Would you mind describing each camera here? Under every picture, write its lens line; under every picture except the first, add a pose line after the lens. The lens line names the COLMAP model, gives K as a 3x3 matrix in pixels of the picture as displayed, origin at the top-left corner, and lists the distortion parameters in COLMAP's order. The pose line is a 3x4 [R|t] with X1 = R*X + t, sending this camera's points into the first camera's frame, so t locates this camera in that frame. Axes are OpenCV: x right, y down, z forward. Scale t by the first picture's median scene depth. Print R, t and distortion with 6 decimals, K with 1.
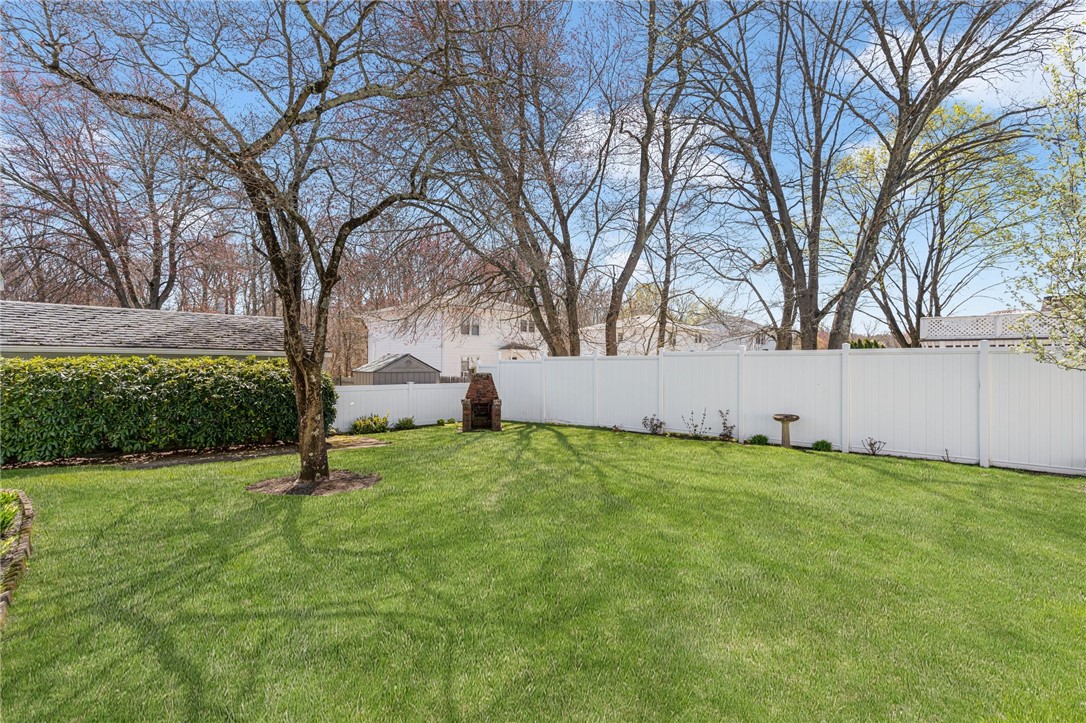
lens RADIAL K [[519.4, 0, 543.0], [0, 519.4, 361.5], [0, 0, 1]] dist [-0.000448, 0.000394]
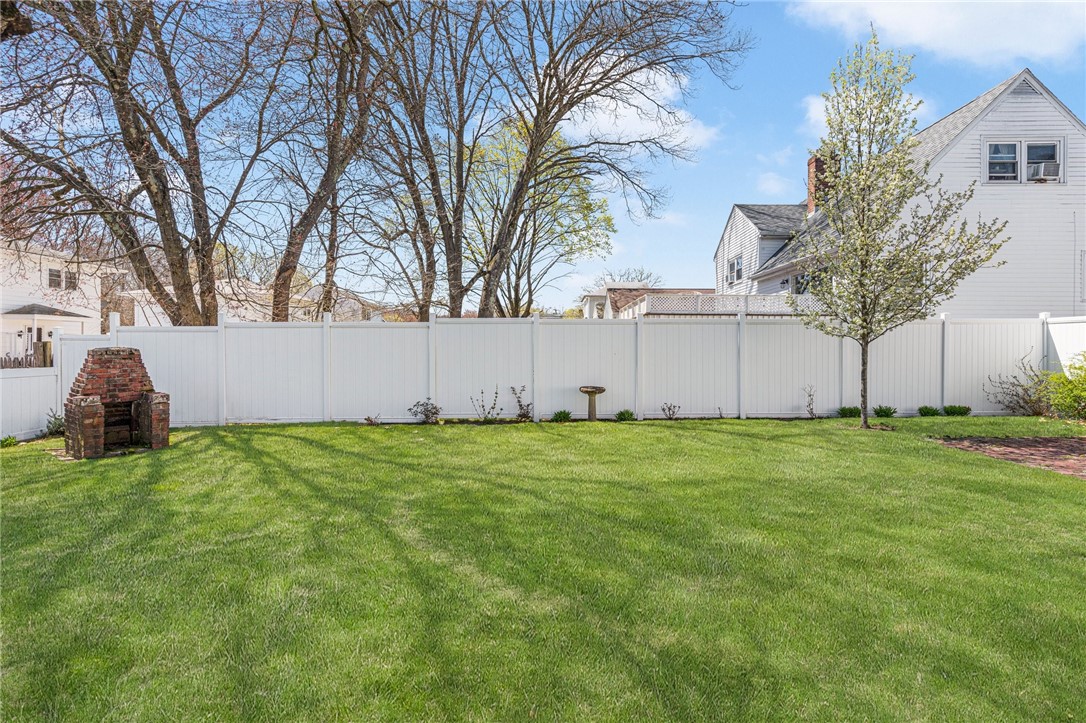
lens RADIAL K [[527.8, 0, 545.6], [0, 527.8, 350.1], [0, 0, 1]] dist [0.001394, 0.000566]
pose [[0.705778, -0.012792, 0.708317, -0.175328], [-0.002170, 0.999793, 0.020218, 0.011284], [-0.708430, -0.015807, 0.705604, 0.255010]]
